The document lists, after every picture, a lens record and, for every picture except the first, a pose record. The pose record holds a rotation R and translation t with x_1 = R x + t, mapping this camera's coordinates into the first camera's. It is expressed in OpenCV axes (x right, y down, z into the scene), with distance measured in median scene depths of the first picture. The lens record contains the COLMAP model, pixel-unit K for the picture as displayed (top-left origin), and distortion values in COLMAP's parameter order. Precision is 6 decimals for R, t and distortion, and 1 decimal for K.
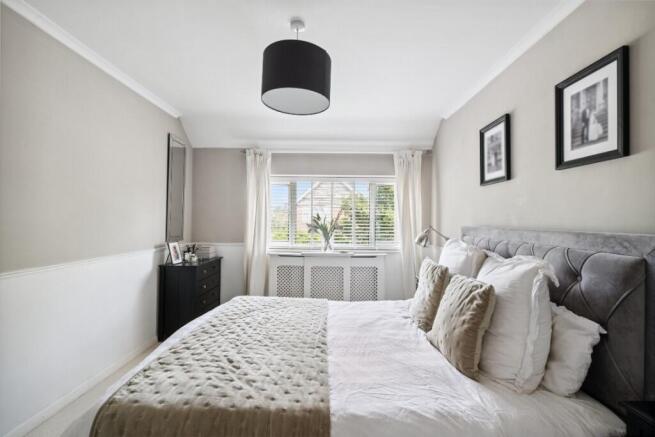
lens RADIAL K [[290.4, 0, 327.7], [0, 290.4, 205.9], [0, 0, 1]] dist [0.001793, -0.000168]
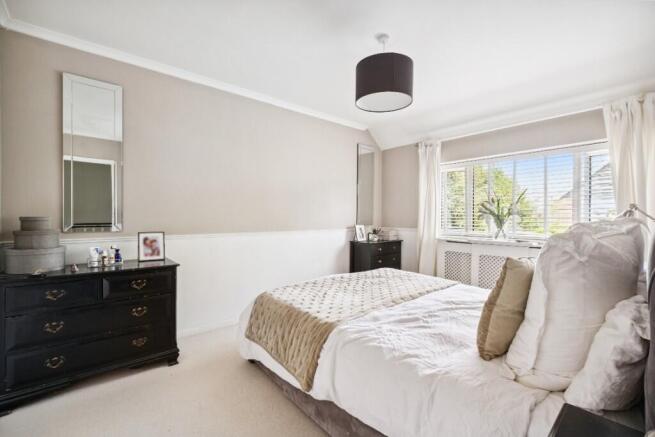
lens RADIAL K [[287.6, 0, 326.0], [0, 287.6, 221.3], [0, 0, 1]] dist [-0.003761, -0.000727]
pose [[0.646256, 0.003042, -0.763114, 0.341665], [0.050947, 0.997589, 0.047122, 0.031408], [0.761418, -0.069332, 0.644543, 0.016997]]
